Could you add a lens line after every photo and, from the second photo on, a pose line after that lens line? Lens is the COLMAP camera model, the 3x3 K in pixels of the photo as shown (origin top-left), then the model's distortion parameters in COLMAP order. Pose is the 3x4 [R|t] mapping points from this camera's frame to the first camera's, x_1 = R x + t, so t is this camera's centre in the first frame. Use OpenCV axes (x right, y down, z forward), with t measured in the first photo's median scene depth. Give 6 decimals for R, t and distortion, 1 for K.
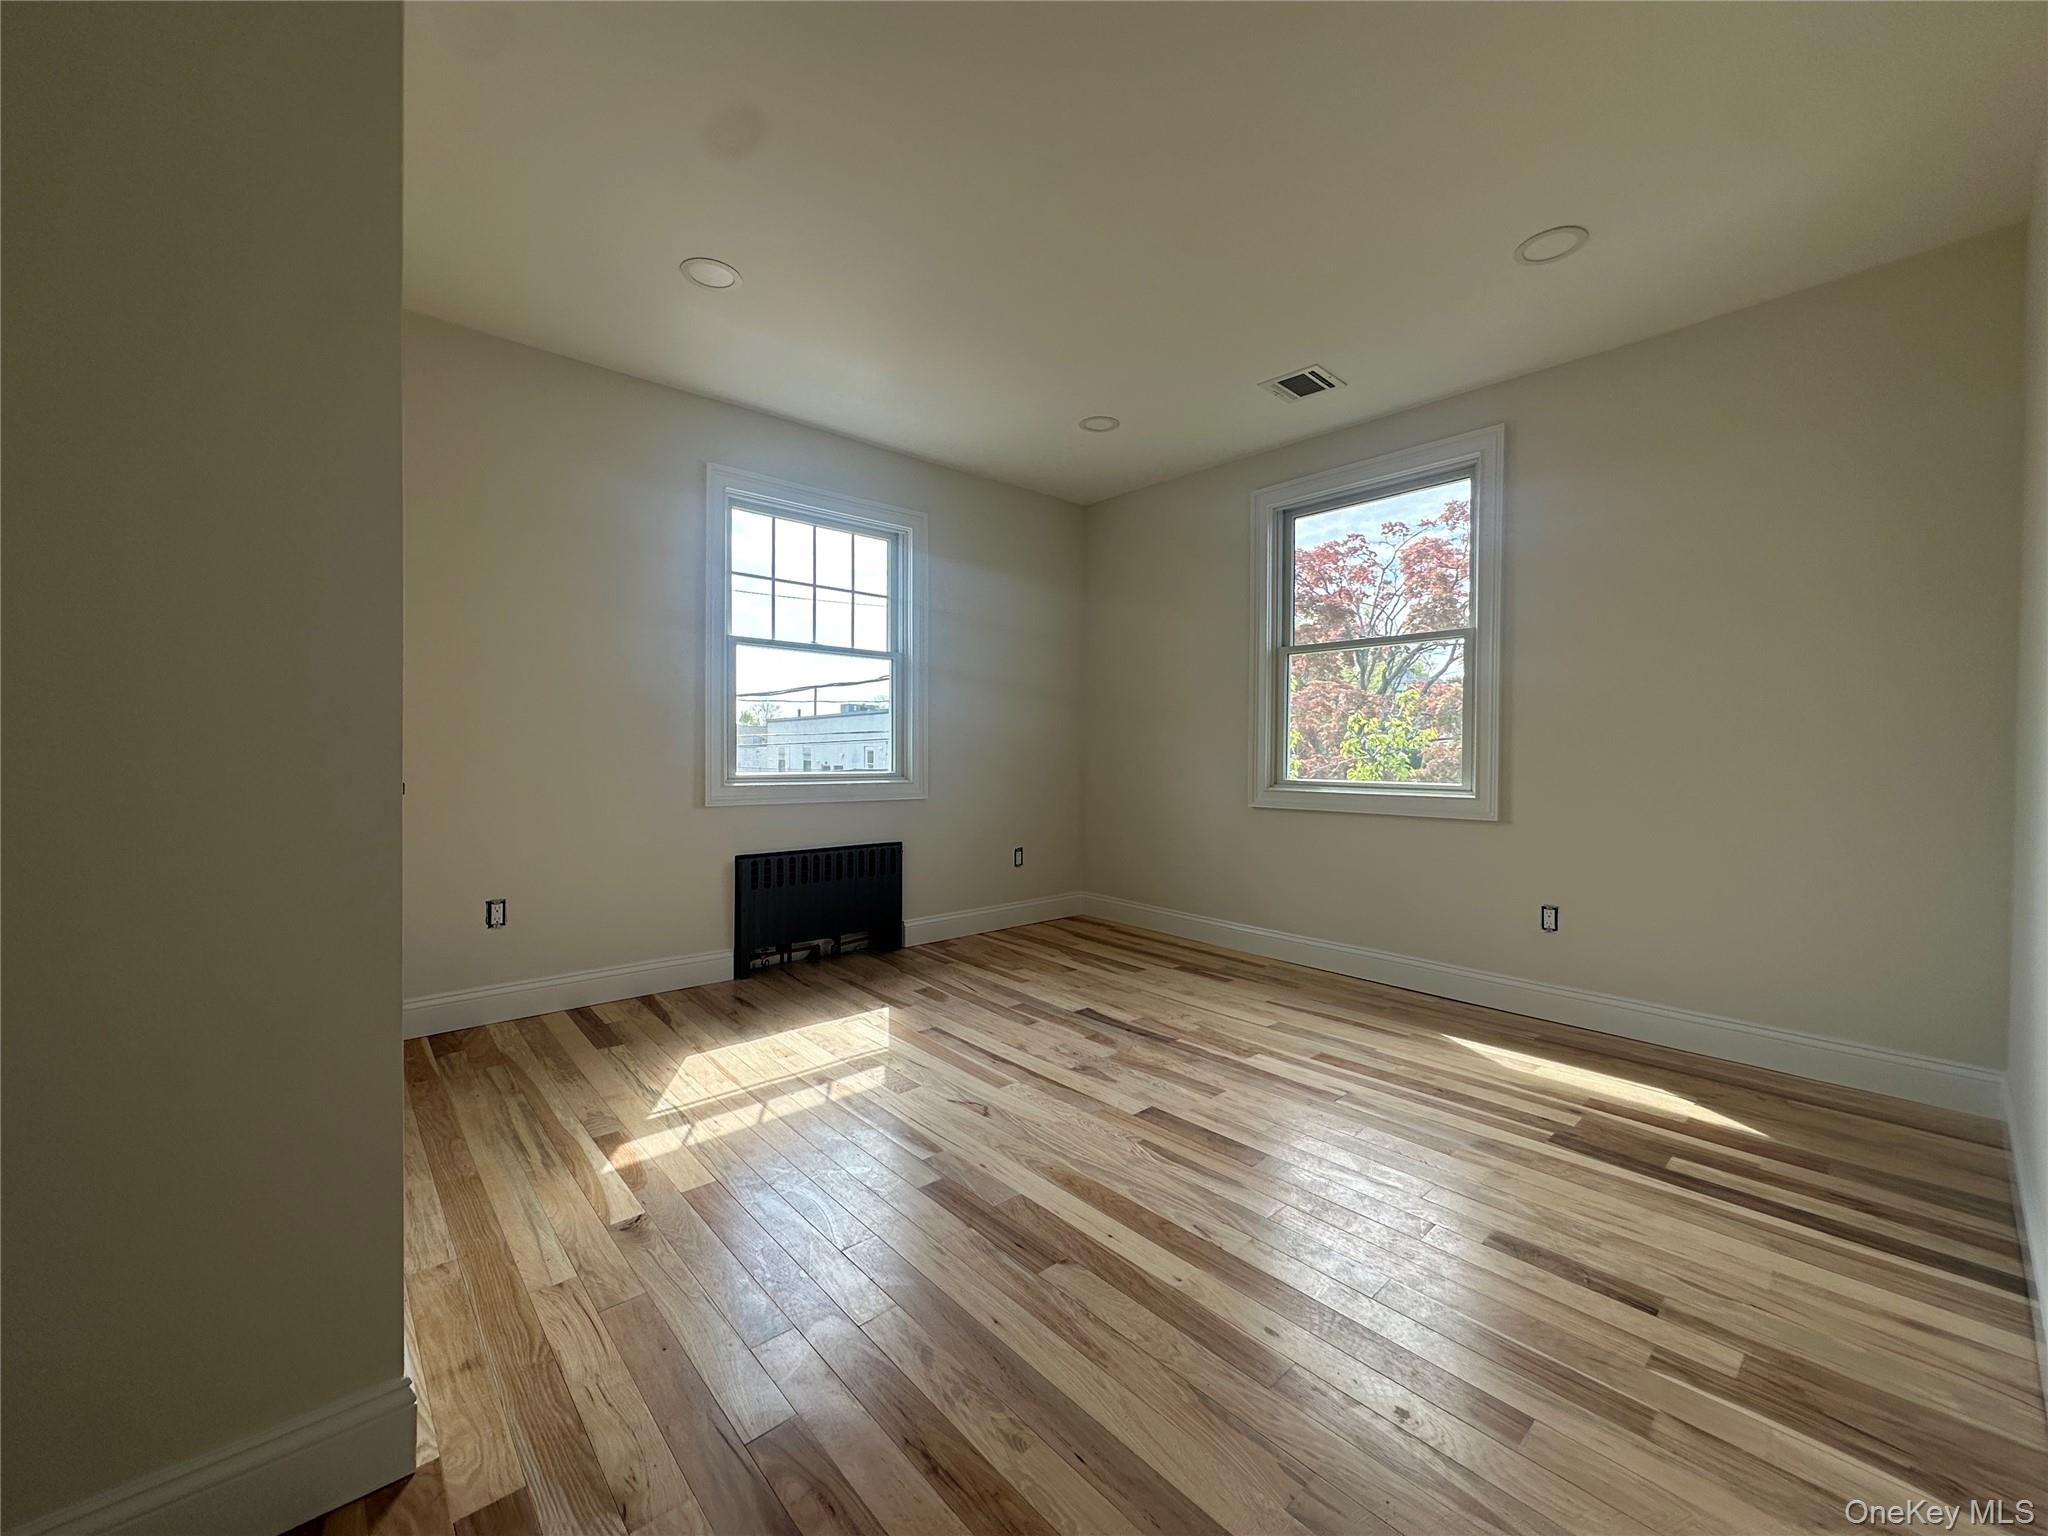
lens RADIAL K [[814.1, 0, 1025.4], [0, 814.1, 763.0], [0, 0, 1]] dist [0.000491, 0.000146]
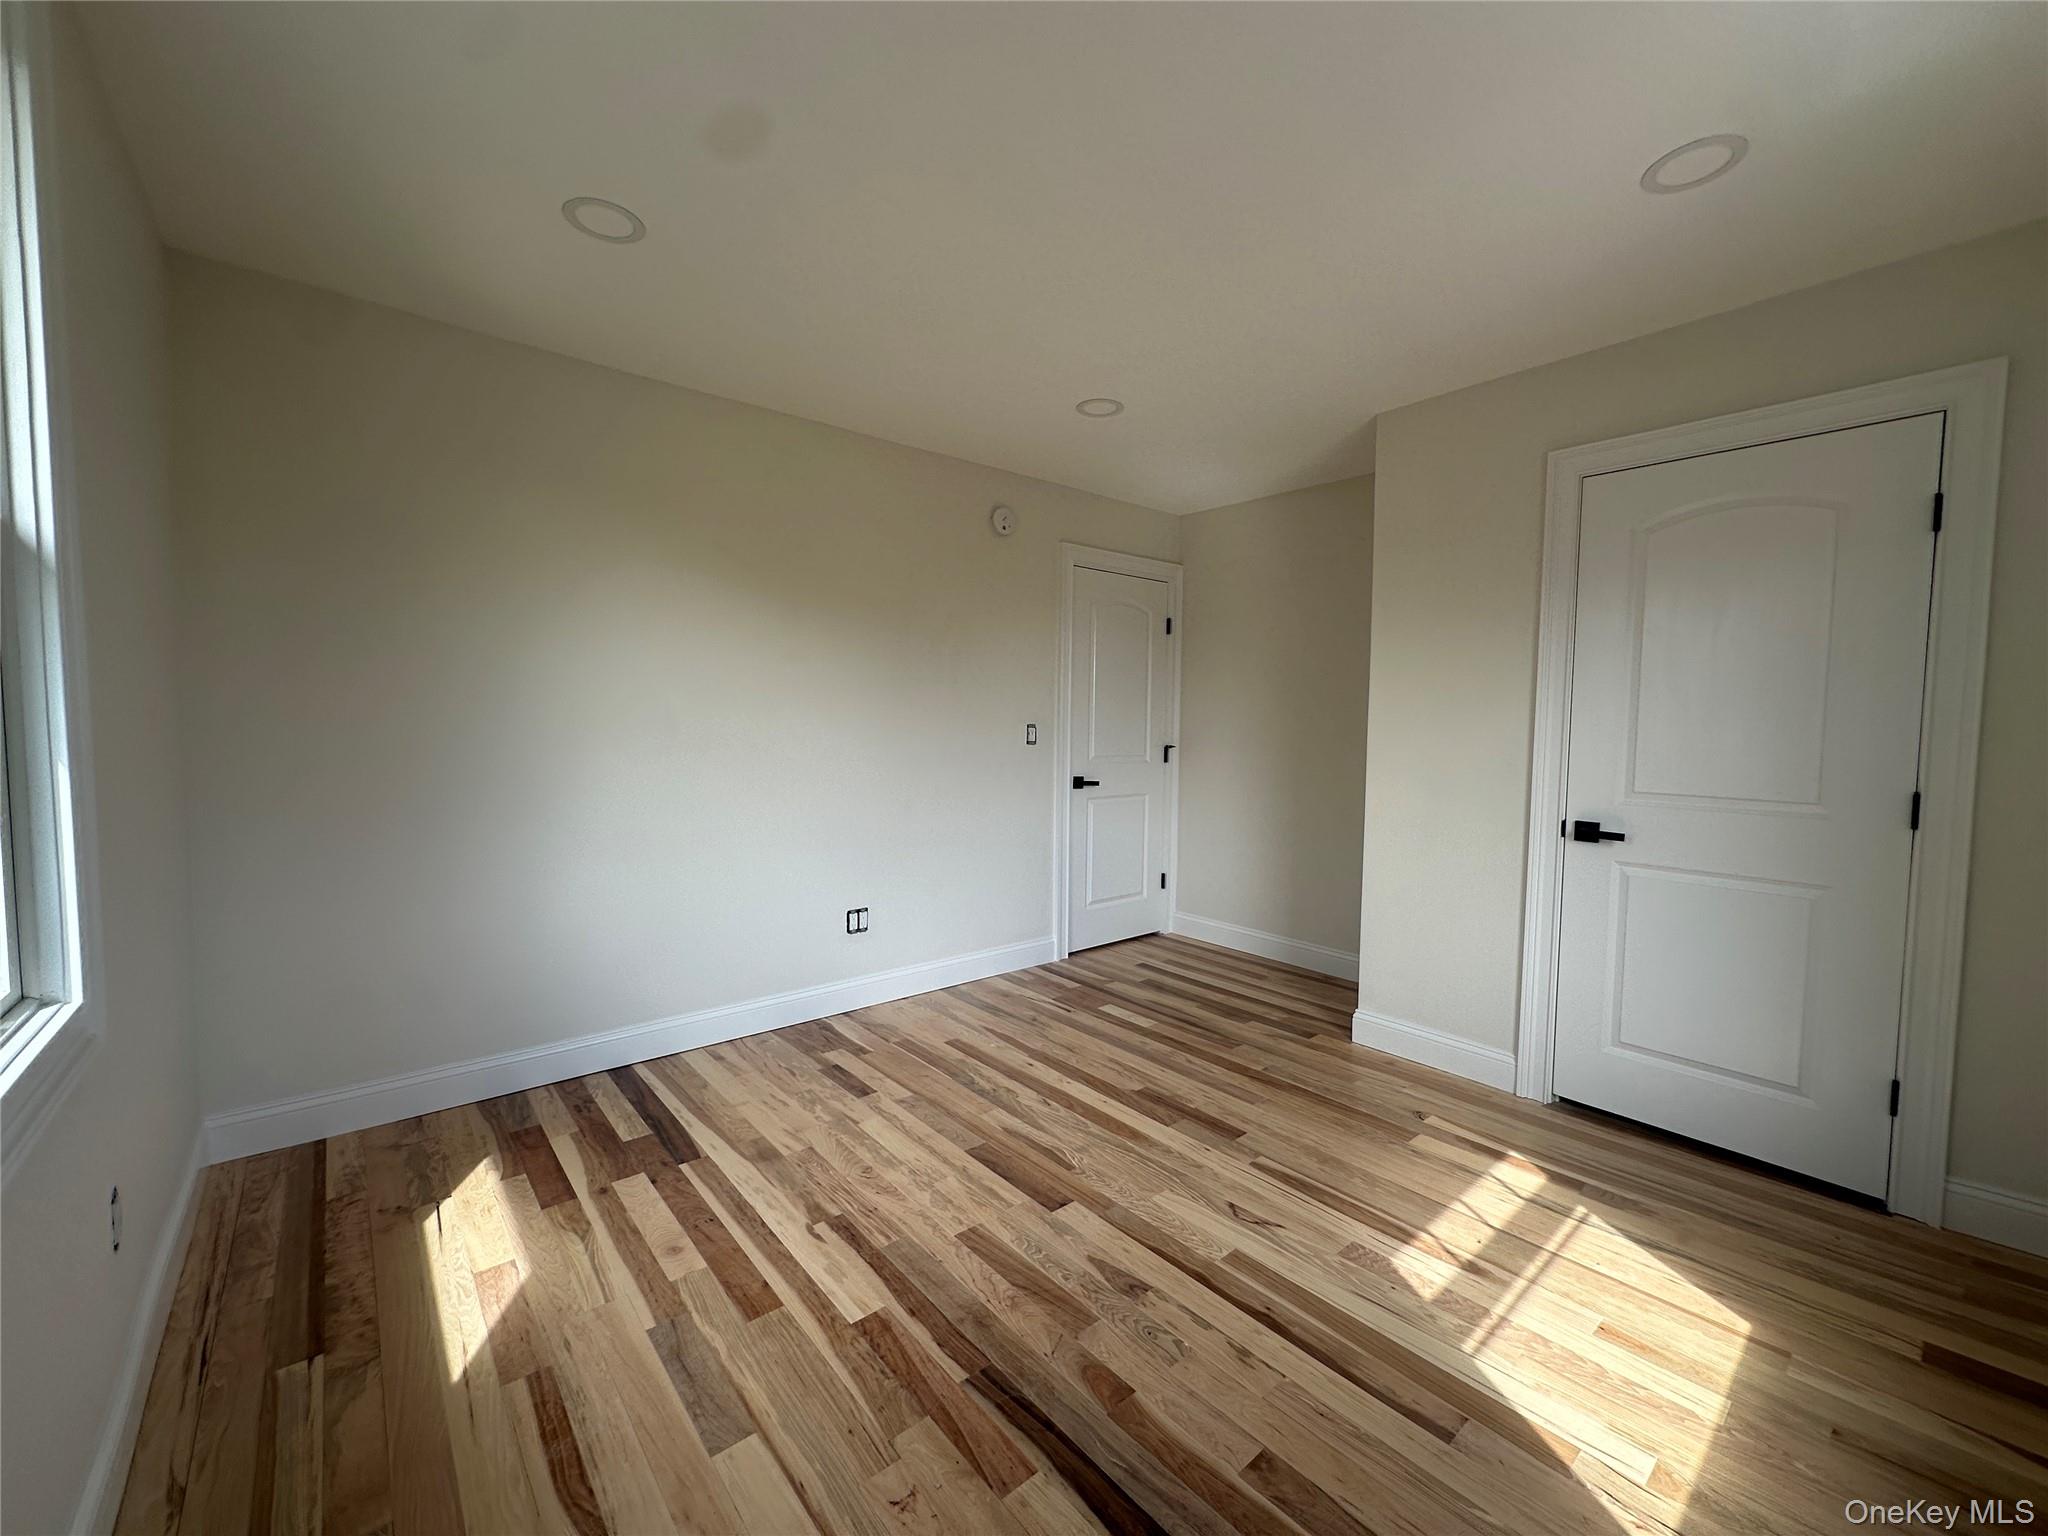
lens RADIAL K [[814.1, 0, 1025.4], [0, 814.1, 763.0], [0, 0, 1]] dist [0.000491, 0.000146]
pose [[-0.999673, -0.017454, 0.018696, 0.169054], [-0.016222, 0.997807, 0.064174, -0.125462], [-0.019775, 0.063849, -0.997764, 1.789404]]
